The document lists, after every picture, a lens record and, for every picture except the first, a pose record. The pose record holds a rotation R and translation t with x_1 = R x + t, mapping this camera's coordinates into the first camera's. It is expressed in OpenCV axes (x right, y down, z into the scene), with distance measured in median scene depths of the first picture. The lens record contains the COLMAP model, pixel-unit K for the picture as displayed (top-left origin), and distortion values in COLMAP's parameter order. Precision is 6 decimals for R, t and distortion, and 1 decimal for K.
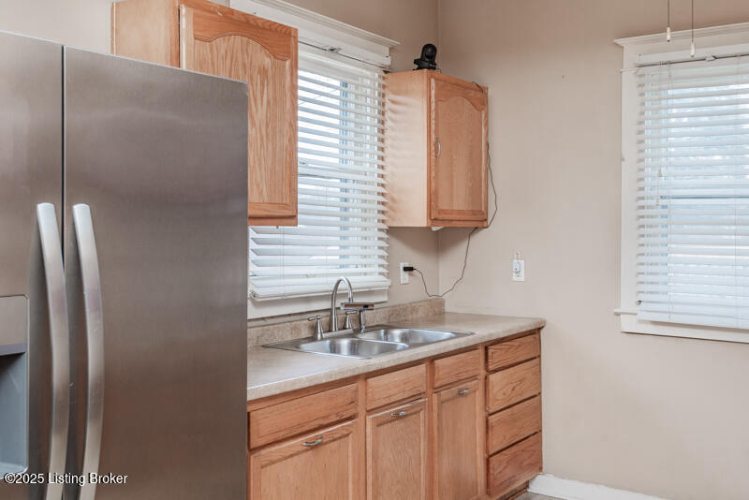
lens RADIAL K [[757.3, 0, 375.1], [0, 757.3, 248.6], [0, 0, 1]] dist [0.010467, 0.000000]
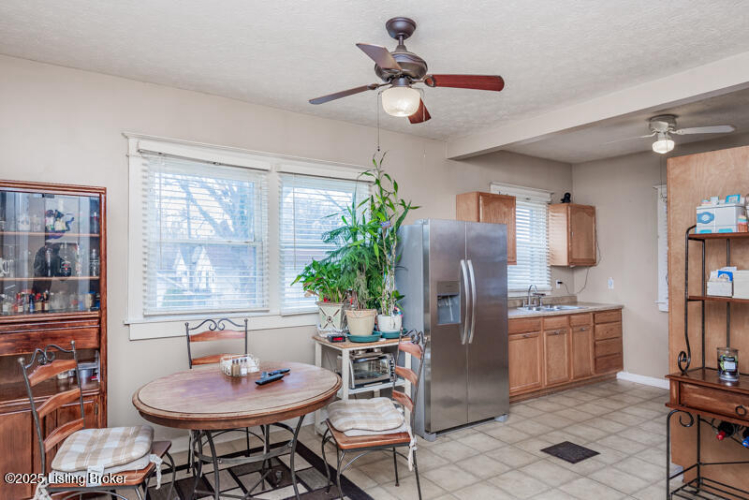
lens RADIAL K [[448.2, 0, 367.8], [0, 448.2, 245.6], [0, 0, 1]] dist [0.000835, -0.000720]
pose [[0.933556, -0.010219, -0.358286, -0.017240], [-0.012253, 0.998099, -0.060394, 0.003408], [0.358222, 0.060771, 0.931656, -0.662229]]
